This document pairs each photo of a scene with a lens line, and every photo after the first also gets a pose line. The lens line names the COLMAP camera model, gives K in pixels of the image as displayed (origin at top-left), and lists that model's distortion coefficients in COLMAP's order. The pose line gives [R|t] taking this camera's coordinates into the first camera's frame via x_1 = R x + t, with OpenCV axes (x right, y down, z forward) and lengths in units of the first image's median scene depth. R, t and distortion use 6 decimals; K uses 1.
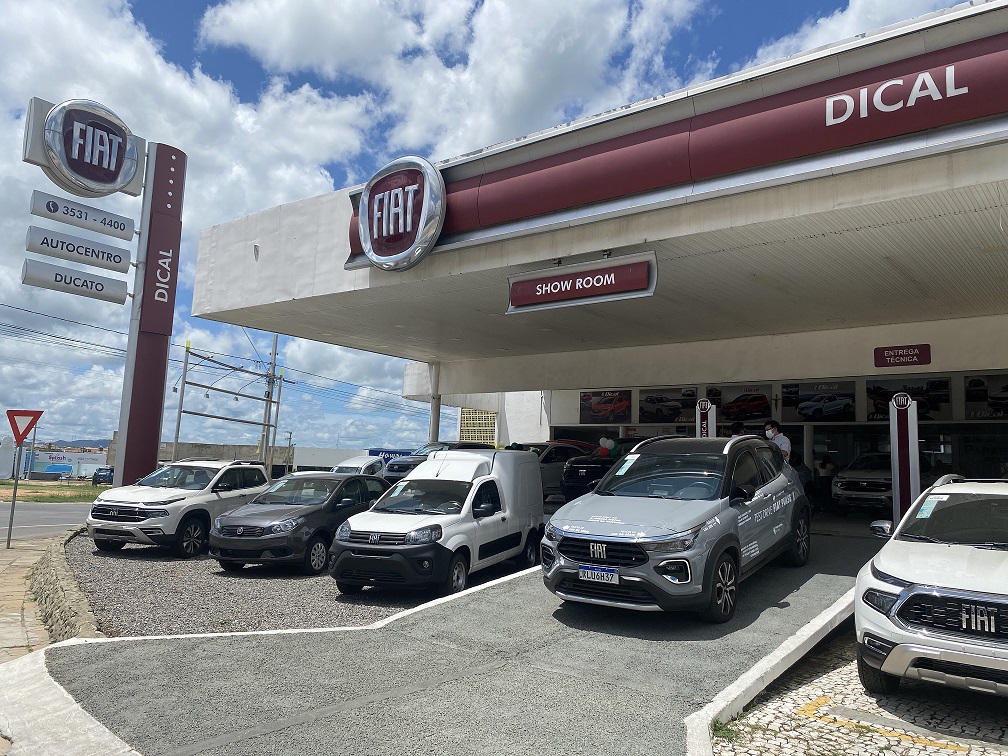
lens RADIAL K [[776.7, 0, 497.7], [0, 776.7, 374.0], [0, 0, 1]] dist [0.026173, -0.022365]
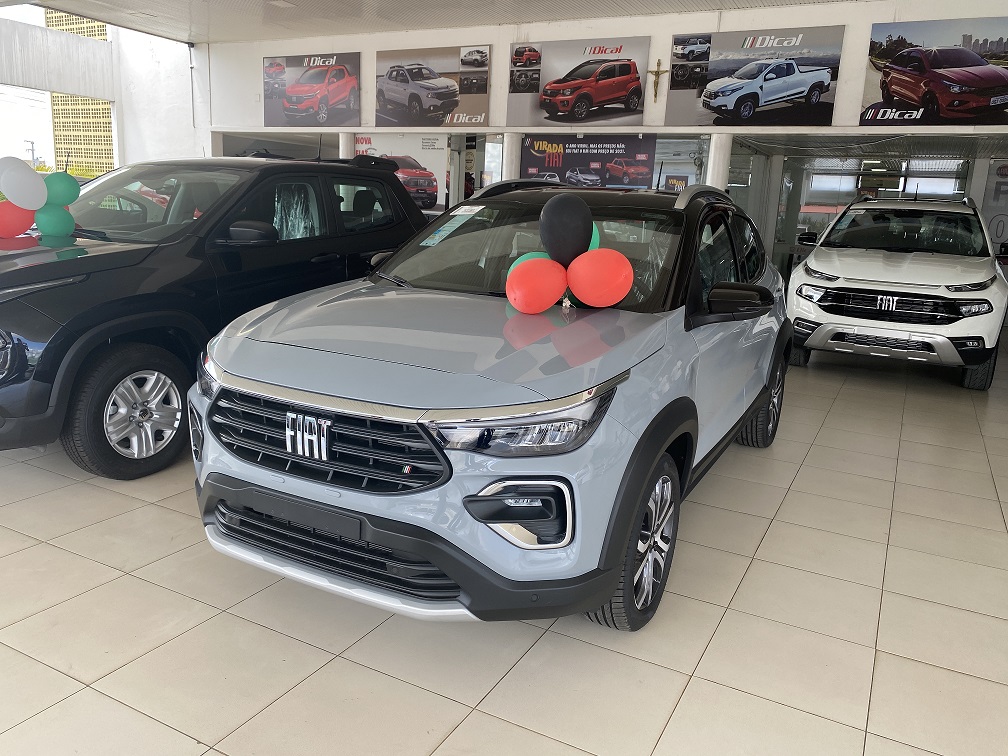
lens RADIAL K [[776.7, 0, 513.6], [0, 776.7, 361.6], [0, 0, 1]] dist [0.026173, -0.022365]
pose [[0.978937, -0.035353, 0.201079, 0.185211], [-0.033538, 0.943669, 0.329188, 0.044675], [-0.201390, -0.328998, 0.922606, 0.560761]]
